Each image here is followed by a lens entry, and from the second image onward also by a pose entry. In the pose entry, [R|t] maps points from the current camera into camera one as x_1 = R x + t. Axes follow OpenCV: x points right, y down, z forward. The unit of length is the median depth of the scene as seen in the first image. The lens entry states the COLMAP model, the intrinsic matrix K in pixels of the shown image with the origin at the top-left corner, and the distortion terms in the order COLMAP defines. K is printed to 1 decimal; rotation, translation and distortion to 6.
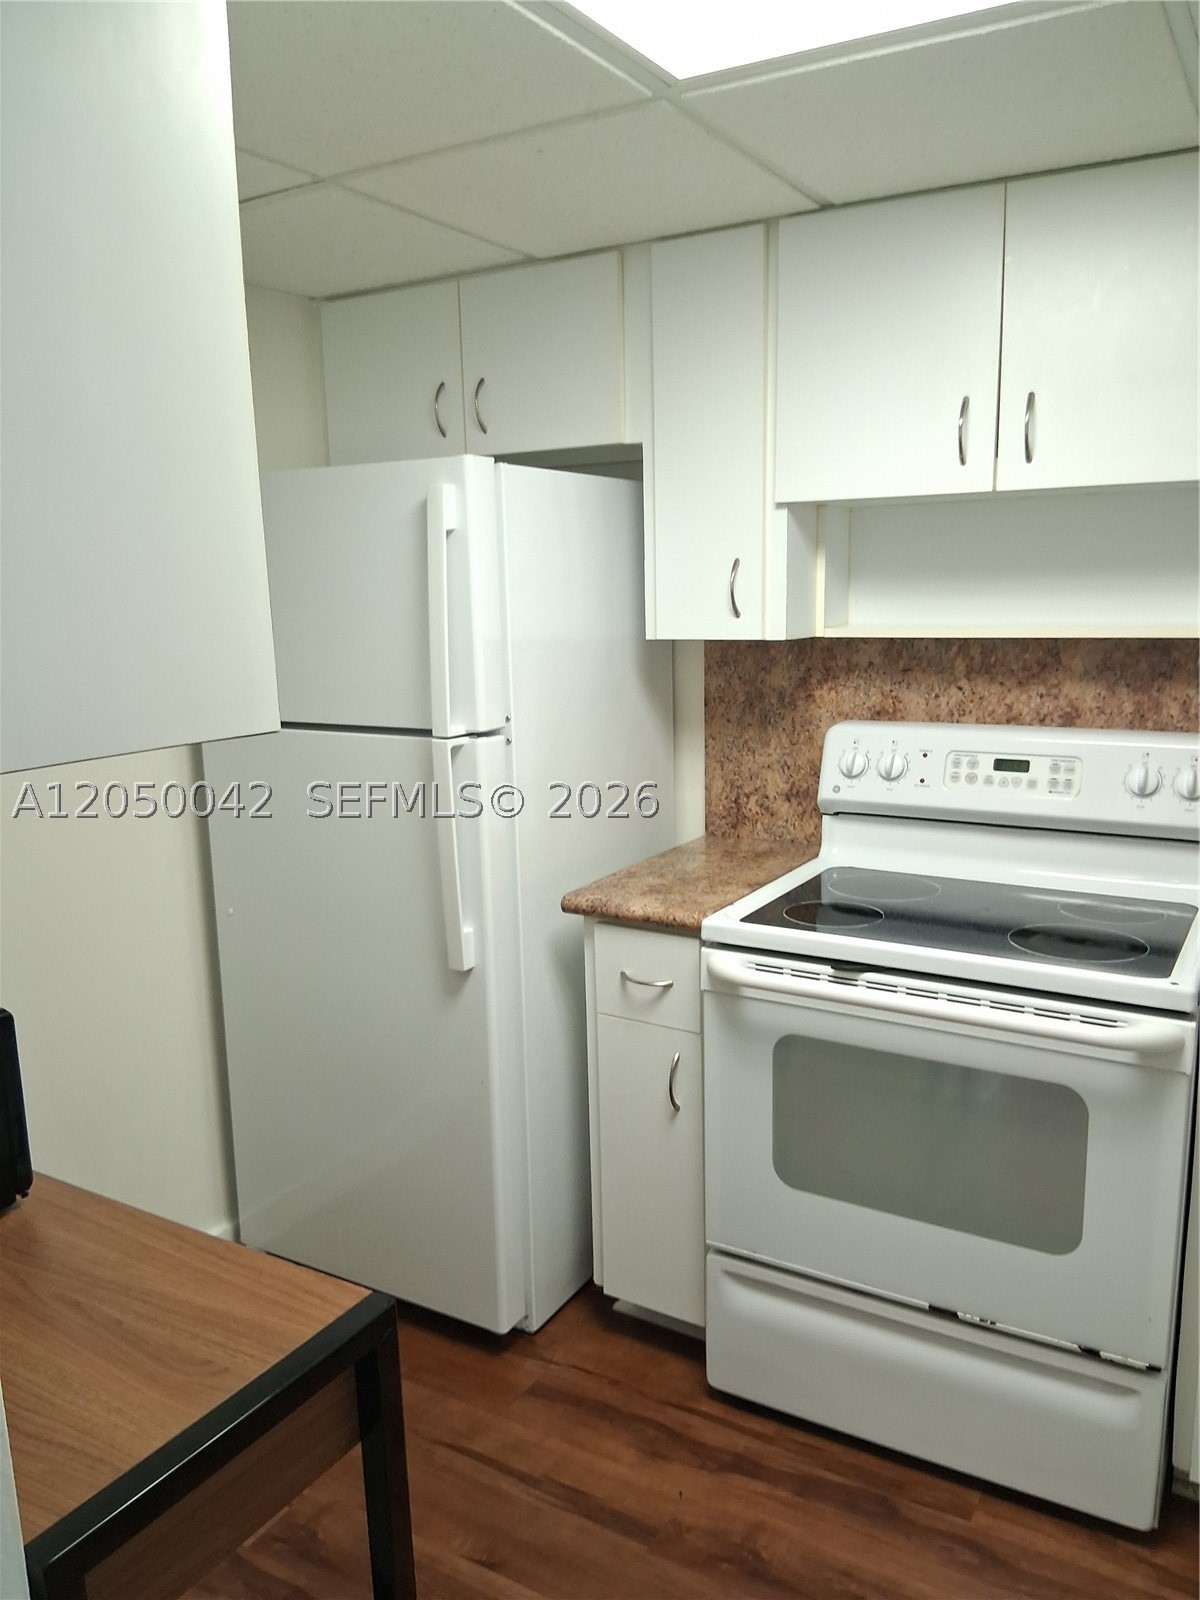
lens RADIAL K [[1210.1, 0, 600.0], [0, 1210.1, 800.0], [0, 0, 1]] dist [-0.017919, -0.008529]
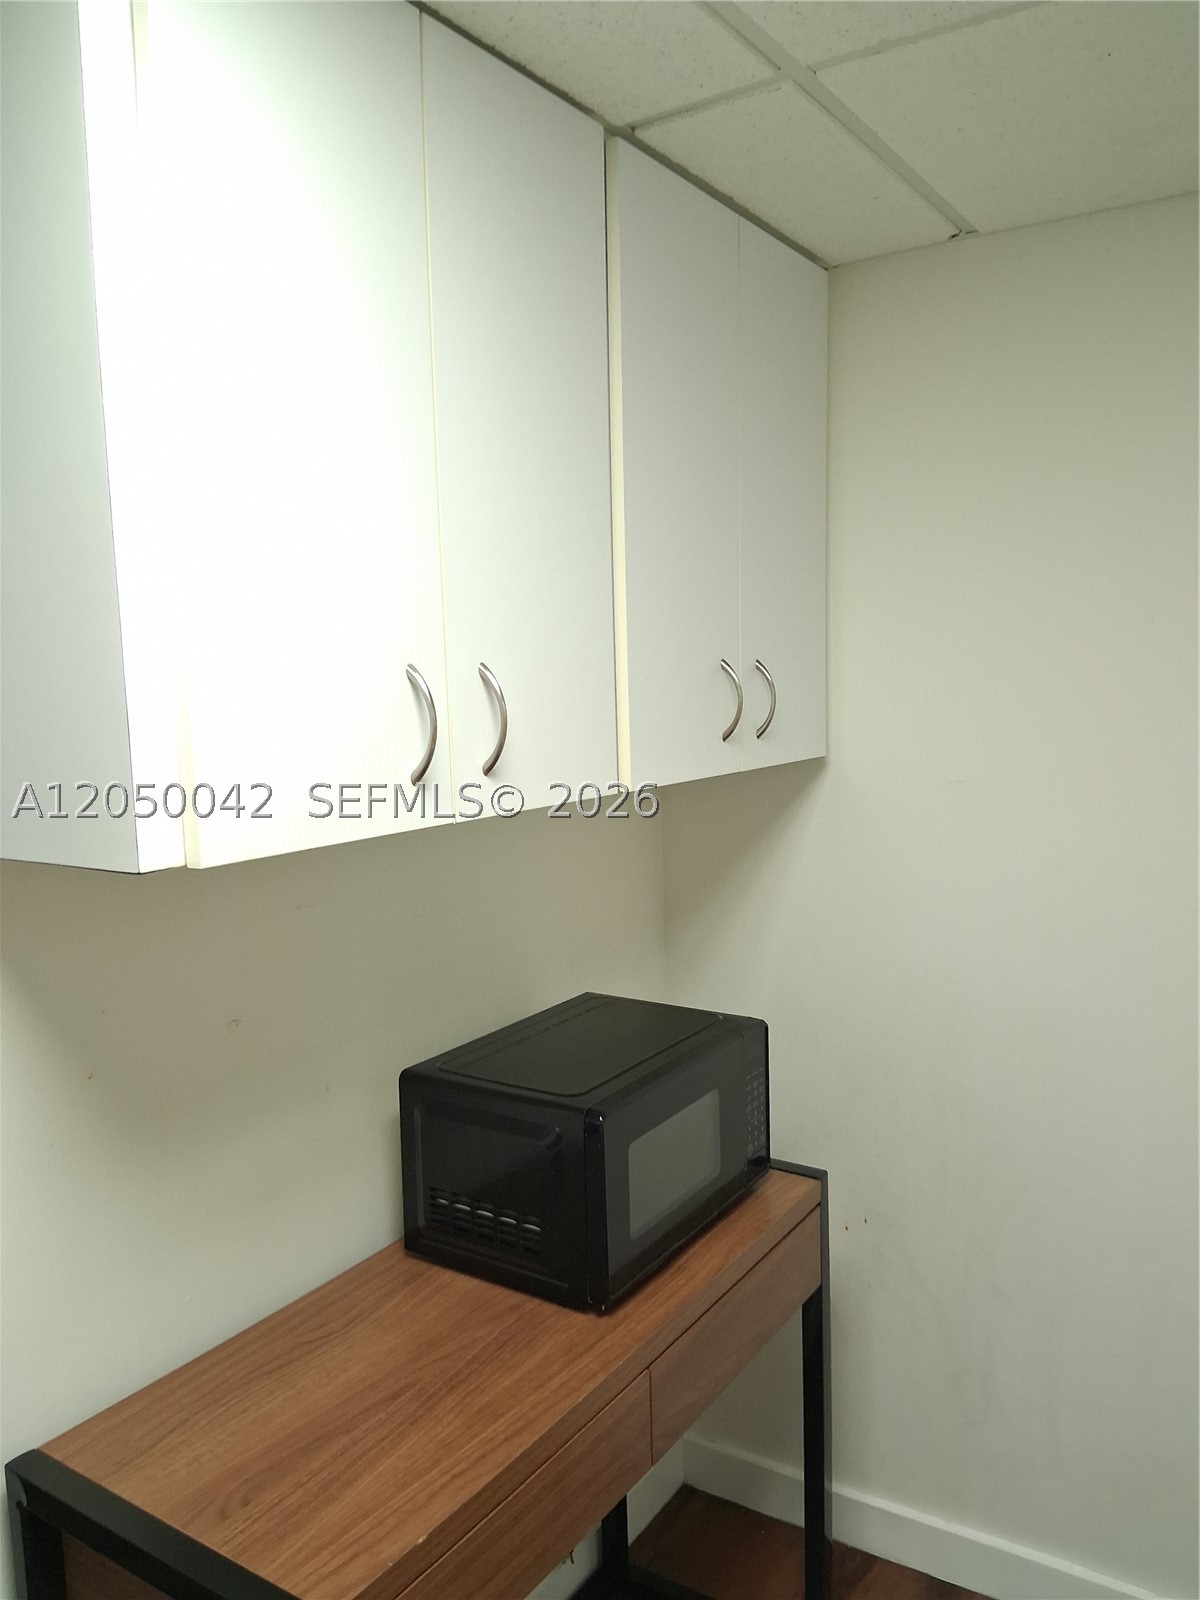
lens RADIAL K [[1210.1, 0, 600.0], [0, 1210.1, 800.0], [0, 0, 1]] dist [-0.017919, -0.008529]
pose [[-0.026232, 0.127325, -0.991514, 0.149054], [-0.149246, 0.980240, 0.129826, -0.069939], [0.988452, 0.151385, -0.006711, 0.318977]]
